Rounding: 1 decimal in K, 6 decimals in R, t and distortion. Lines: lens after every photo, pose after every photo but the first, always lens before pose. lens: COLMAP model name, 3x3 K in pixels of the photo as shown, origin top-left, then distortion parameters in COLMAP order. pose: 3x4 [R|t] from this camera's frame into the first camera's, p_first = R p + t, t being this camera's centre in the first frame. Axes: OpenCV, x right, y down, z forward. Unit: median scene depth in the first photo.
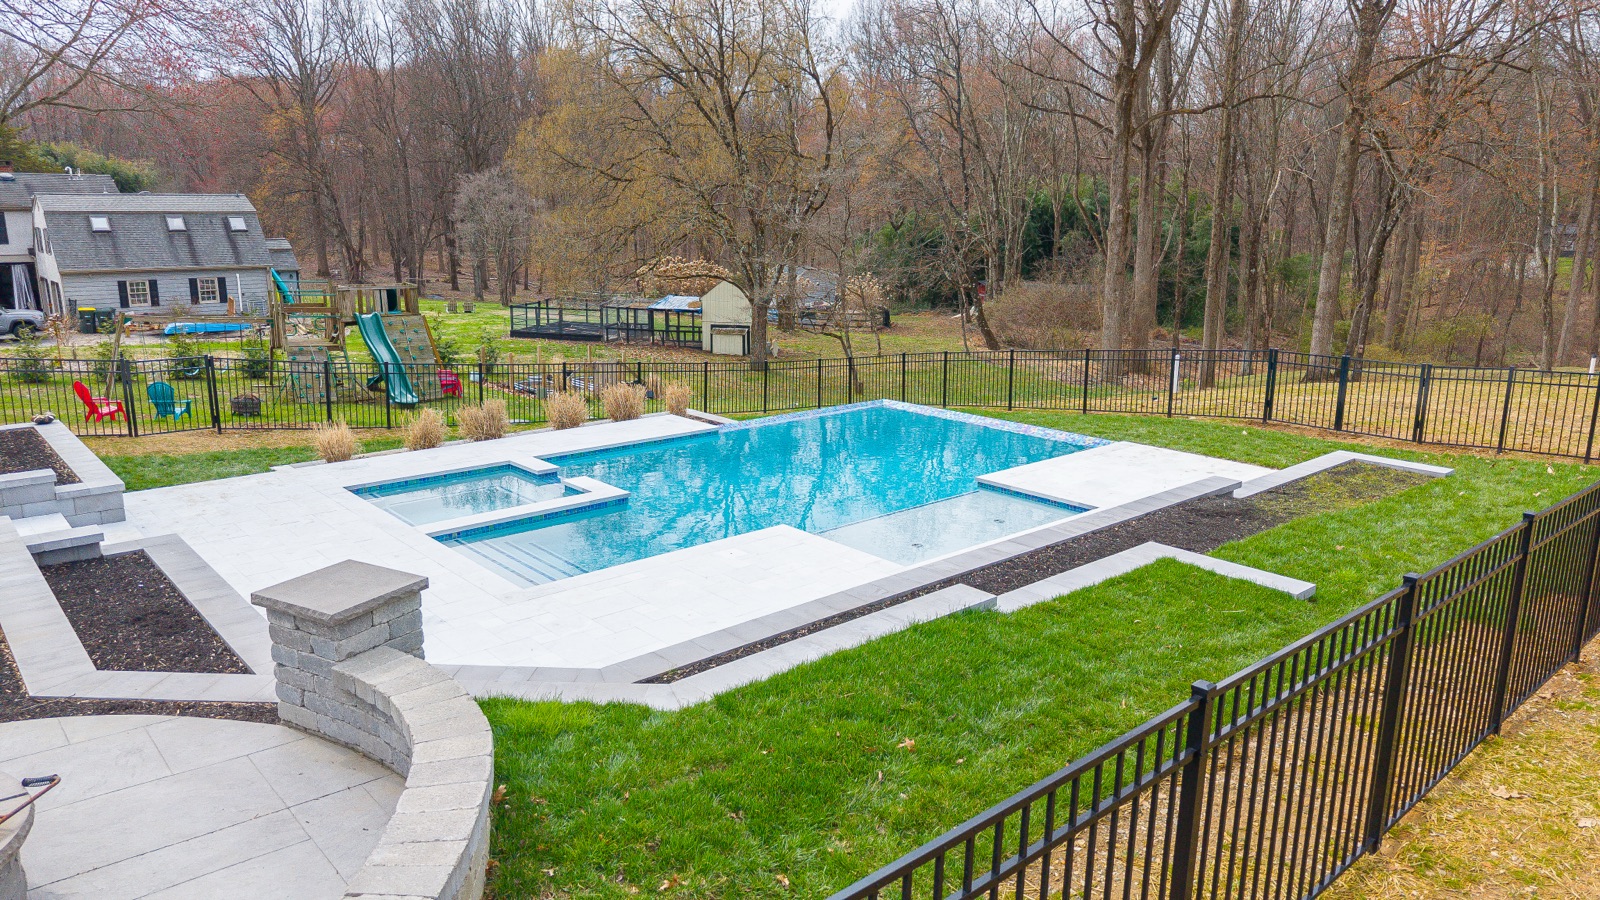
lens RADIAL K [[1069.5, 0, 800.0], [0, 1069.5, 450.0], [0, 0, 1]] dist [0.004799, 0.000443]
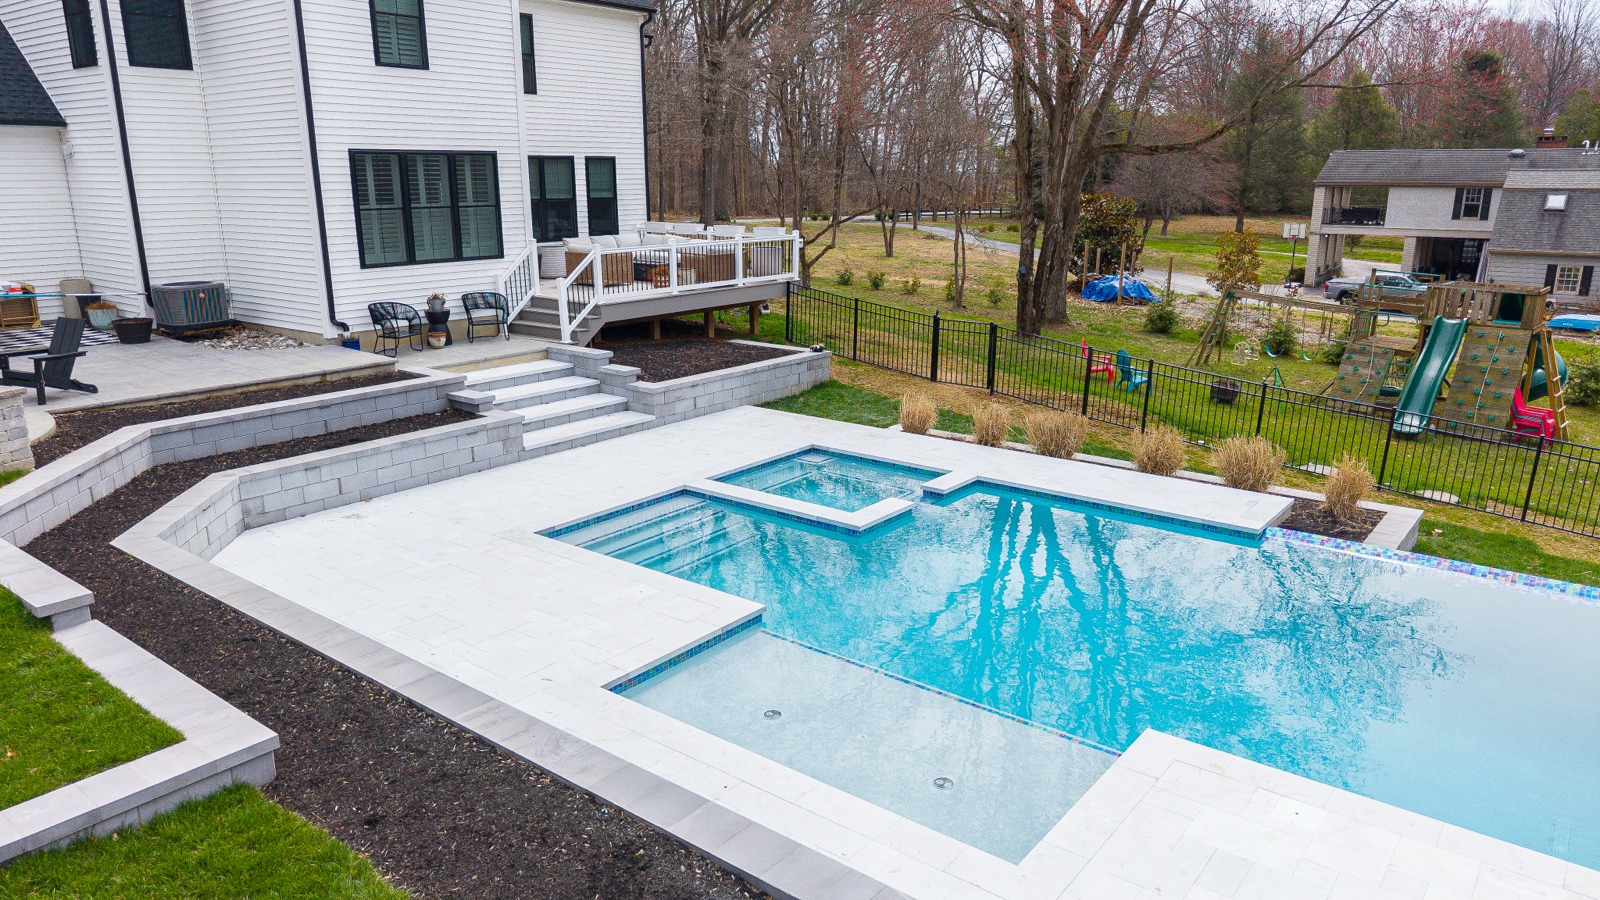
lens RADIAL K [[1069.5, 0, 800.0], [0, 1069.5, 450.0], [0, 0, 1]] dist [0.004799, 0.000443]
pose [[0.174206, 0.227784, -0.958001, 0.172463], [-0.209139, 0.959241, 0.190048, -0.046037], [0.962244, 0.167248, 0.214744, 0.212656]]
